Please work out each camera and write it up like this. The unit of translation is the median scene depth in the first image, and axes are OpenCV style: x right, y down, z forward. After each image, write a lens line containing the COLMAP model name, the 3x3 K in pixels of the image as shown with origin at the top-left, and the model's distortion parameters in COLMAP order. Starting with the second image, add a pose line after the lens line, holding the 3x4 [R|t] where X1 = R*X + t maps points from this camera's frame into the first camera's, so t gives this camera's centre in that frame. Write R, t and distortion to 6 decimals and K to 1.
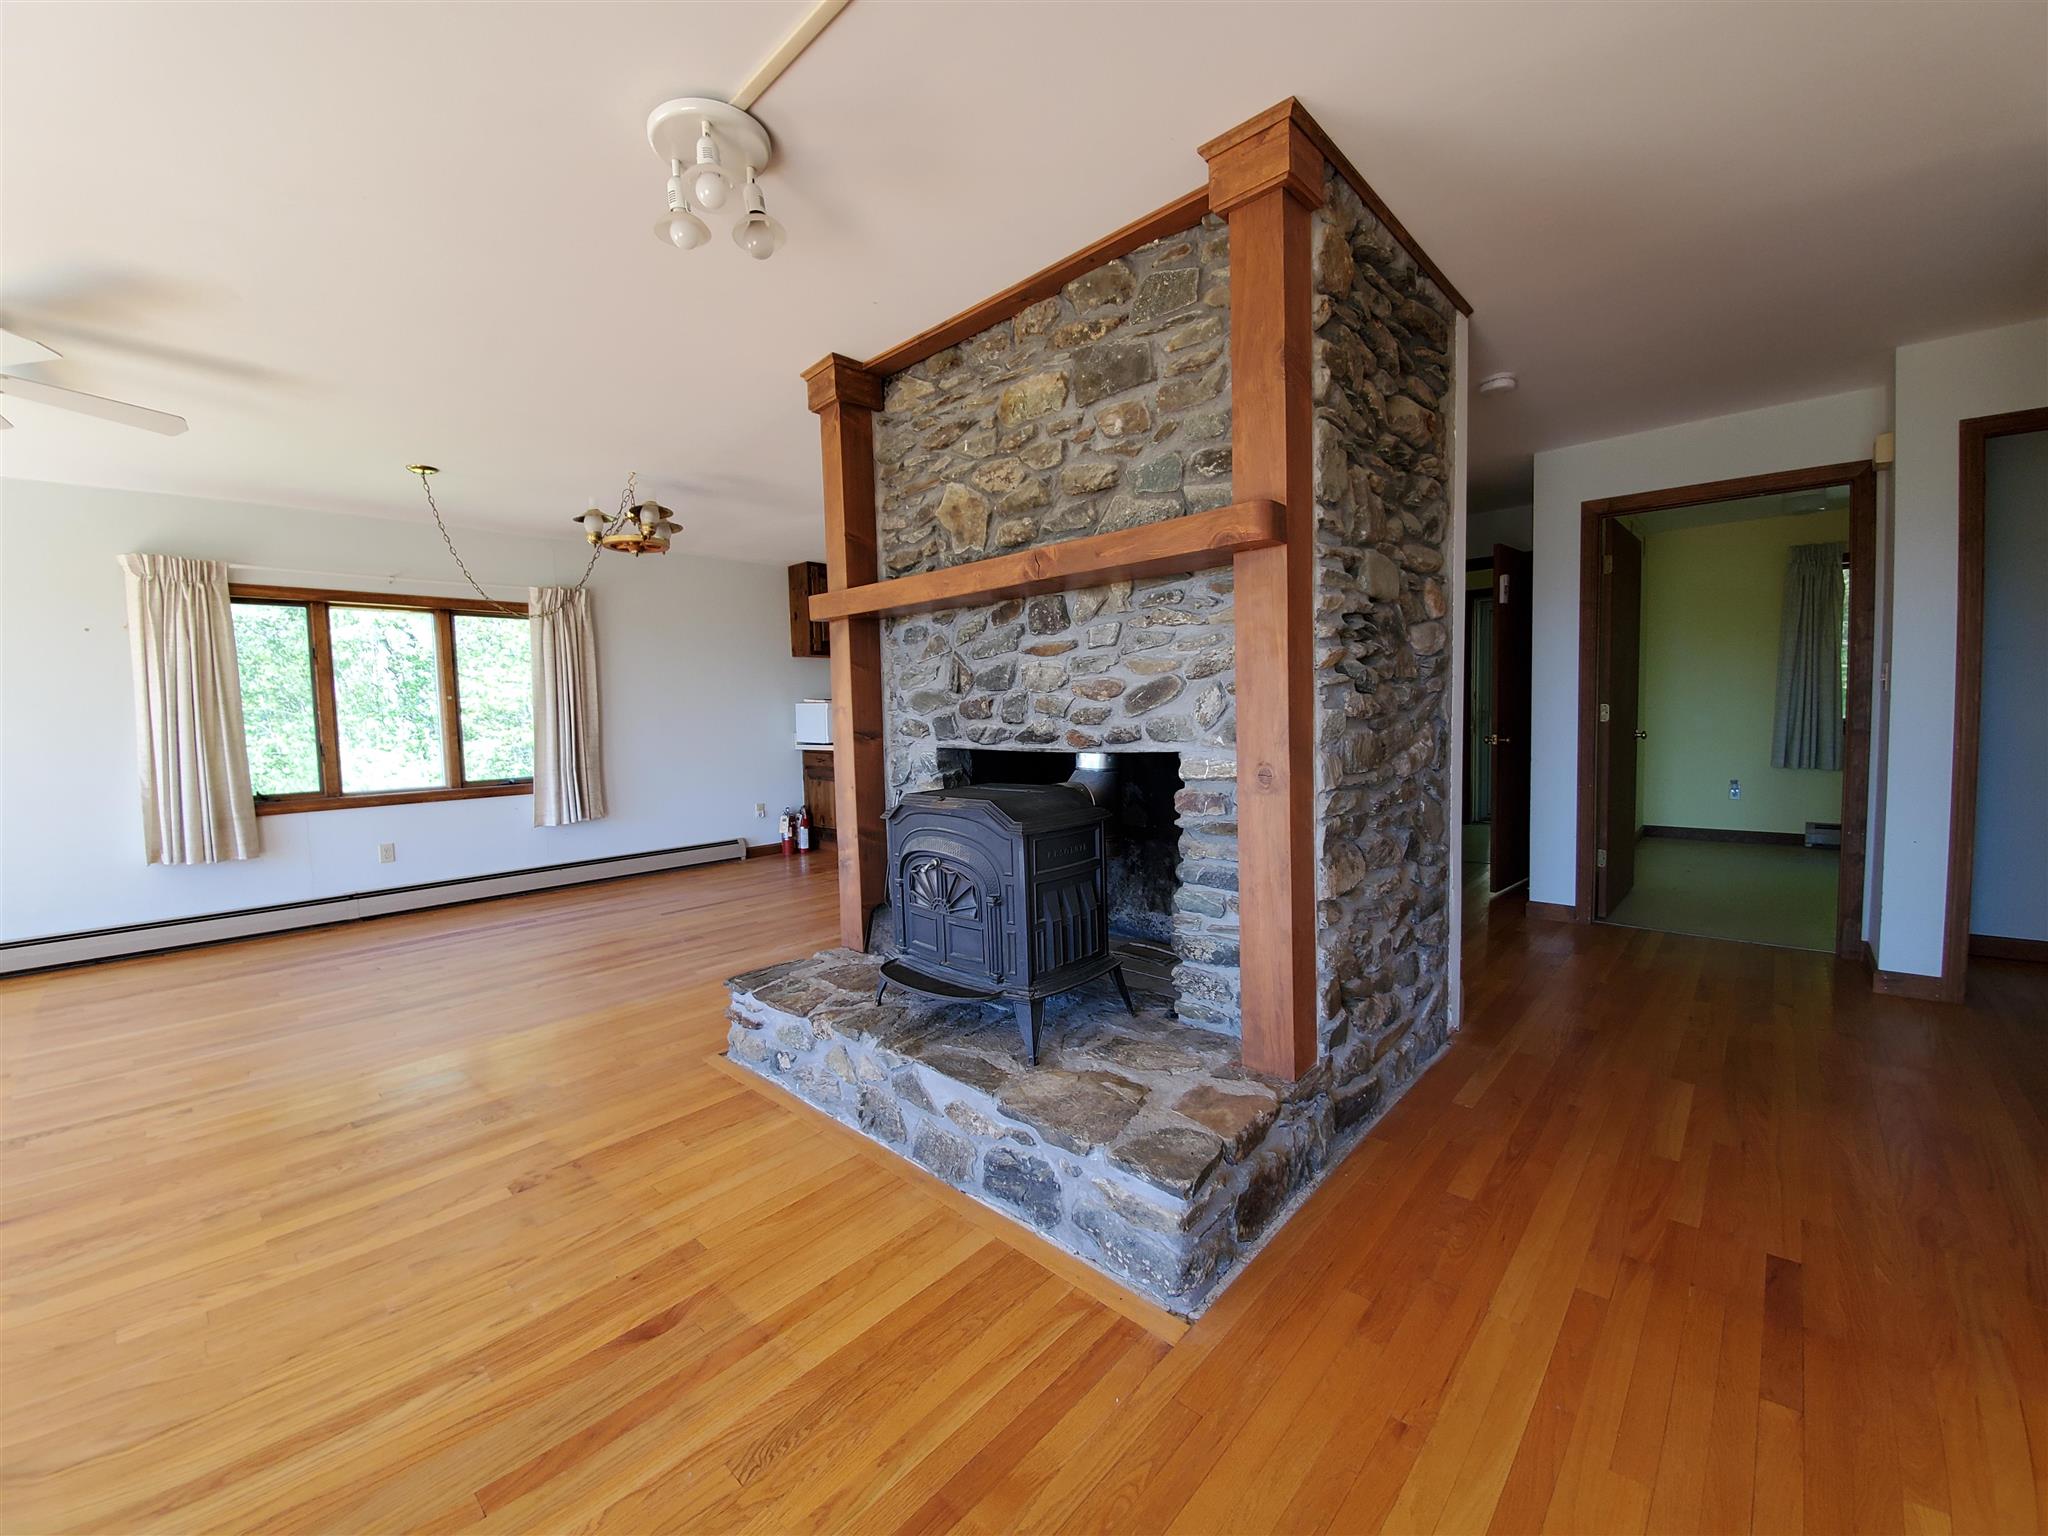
lens RADIAL K [[819.5, 0, 1028.1], [0, 819.5, 767.3], [0, 0, 1]] dist [0.001226, 0.000043]
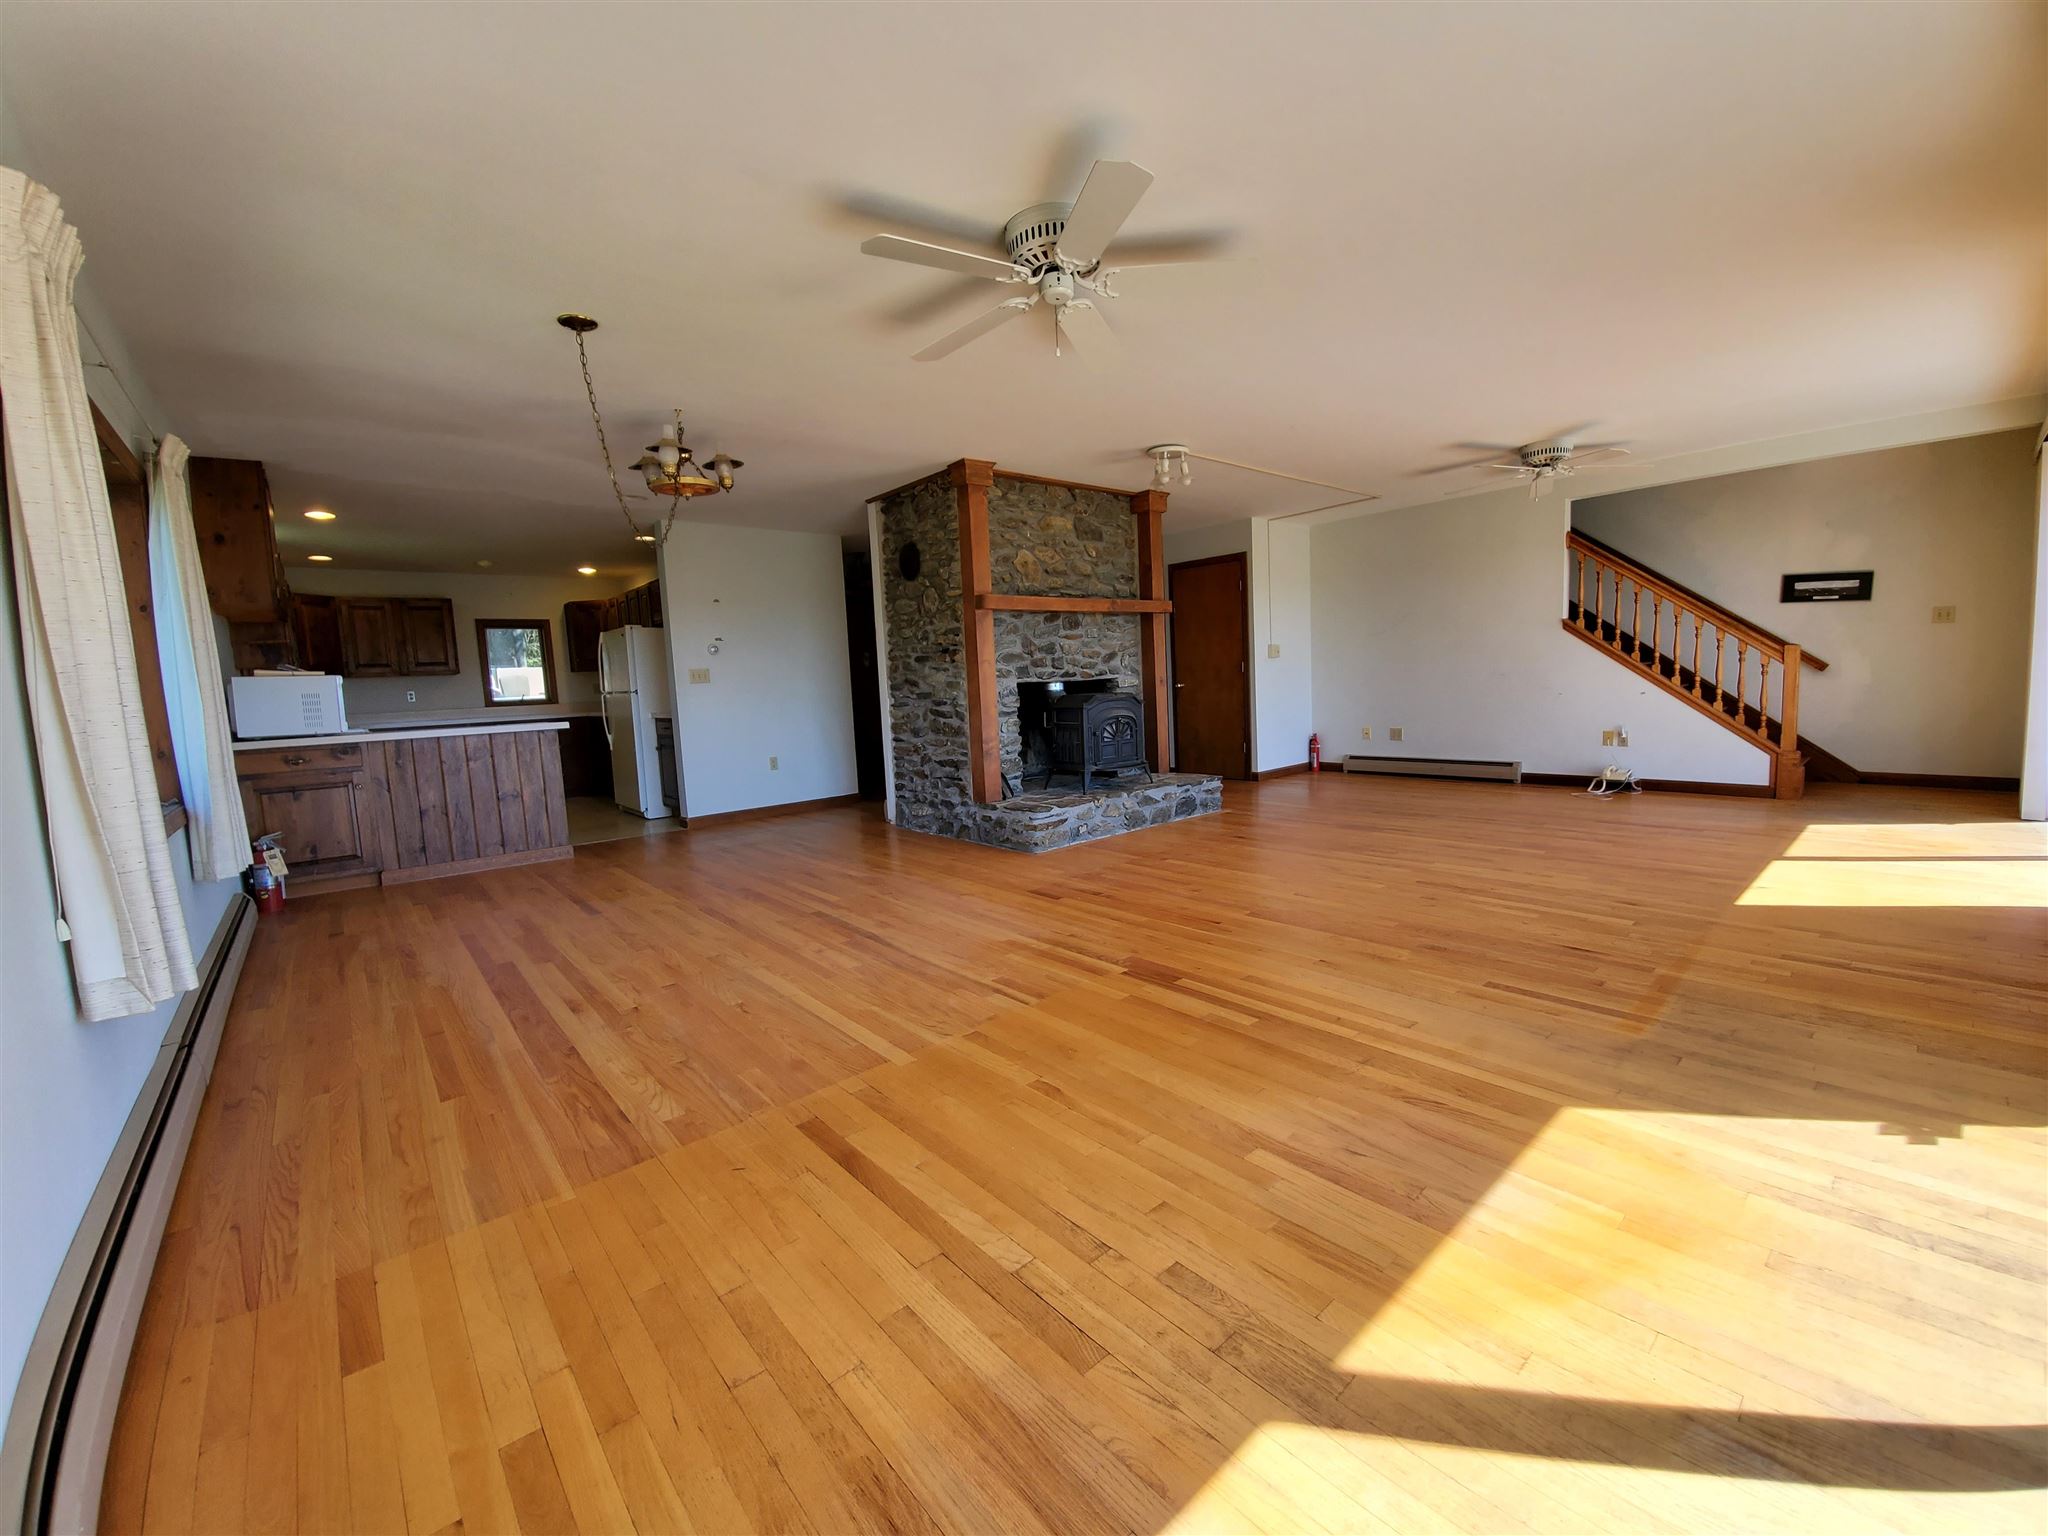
lens RADIAL K [[819.5, 0, 1027.3], [0, 819.5, 762.5], [0, 0, 1]] dist [0.001226, 0.000043]
pose [[0.113562, -0.095857, 0.988896, -2.286727], [0.096881, 0.991660, 0.084999, 0.001271], [-0.988796, 0.086153, 0.121902, 0.845513]]
